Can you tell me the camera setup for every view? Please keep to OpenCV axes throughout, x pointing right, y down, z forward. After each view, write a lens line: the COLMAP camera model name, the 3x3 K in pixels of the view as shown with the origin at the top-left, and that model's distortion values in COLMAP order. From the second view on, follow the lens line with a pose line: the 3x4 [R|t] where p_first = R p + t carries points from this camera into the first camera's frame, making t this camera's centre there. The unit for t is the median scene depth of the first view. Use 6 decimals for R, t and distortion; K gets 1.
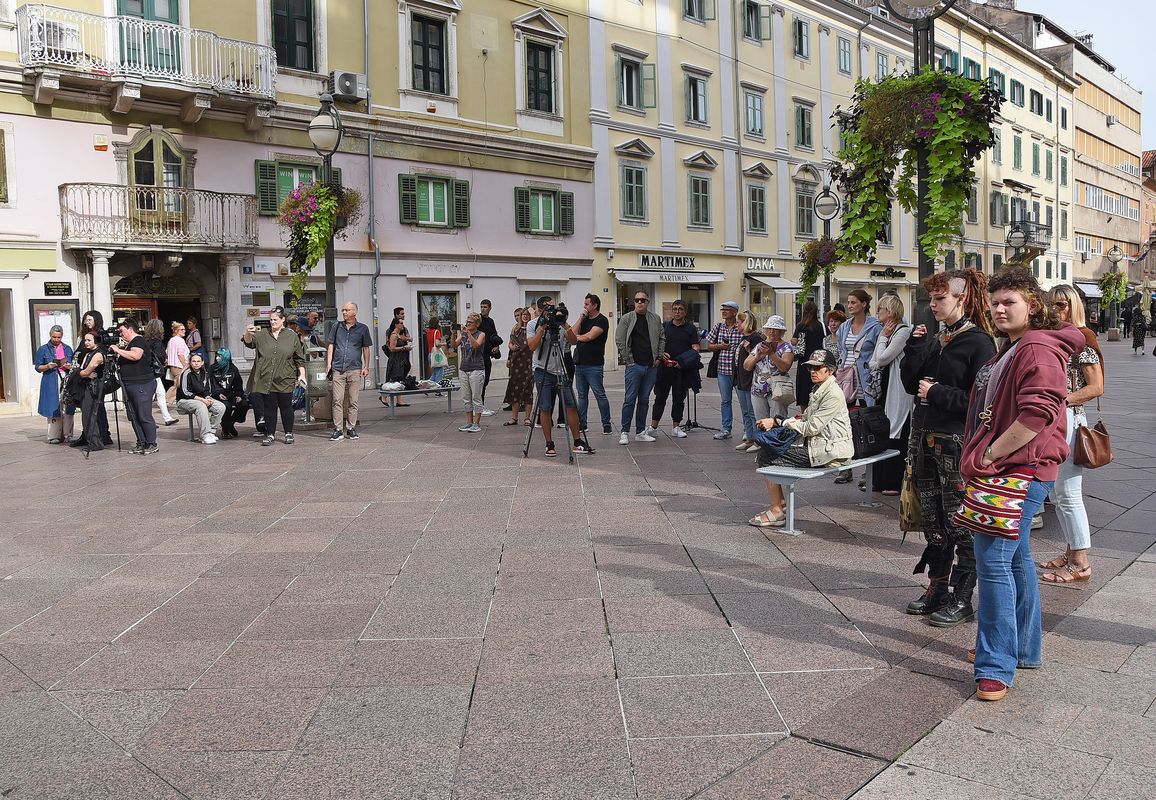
lens RADIAL K [[868.0, 0, 578.0], [0, 868.0, 400.0], [0, 0, 1]] dist [-0.102470, 0.060066]
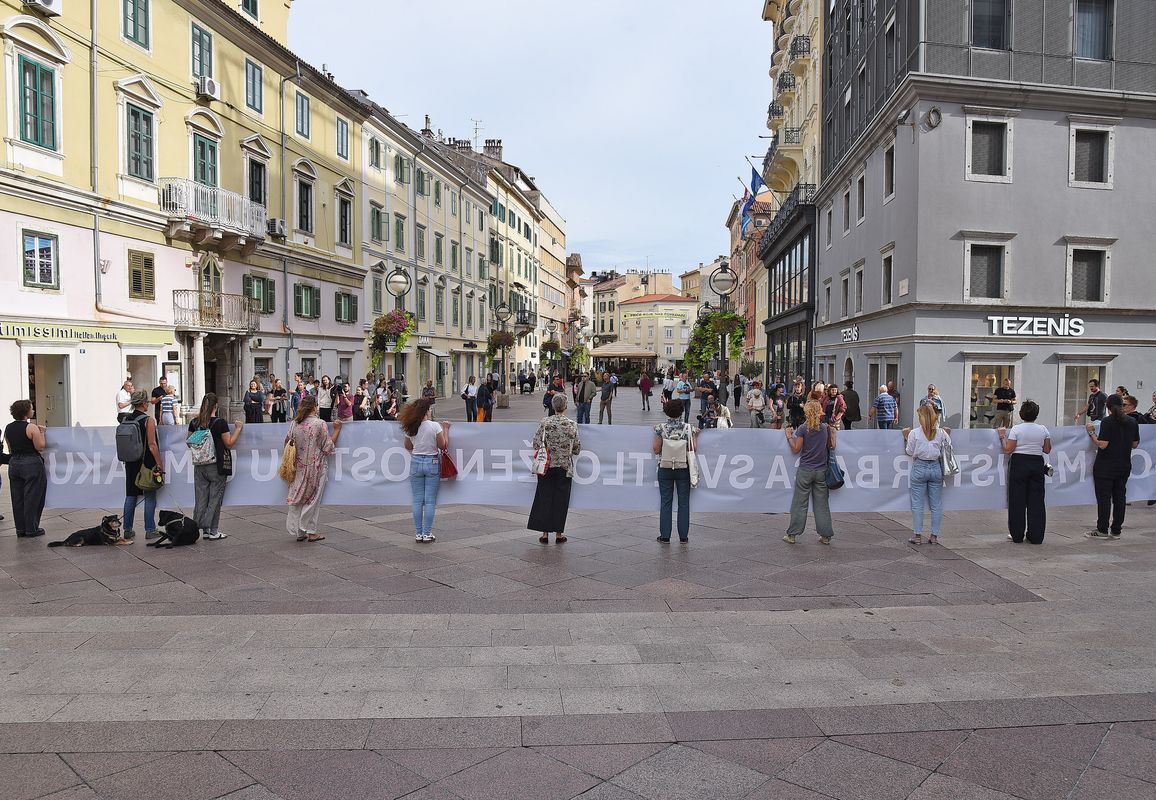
lens RADIAL K [[868.0, 0, 578.0], [0, 868.0, 400.0], [0, 0, 1]] dist [-0.102470, 0.060066]
pose [[0.770655, 0.004683, 0.637235, -0.715079], [0.024488, 0.999017, -0.036956, 0.017469], [-0.636782, 0.044085, 0.769783, -0.465039]]
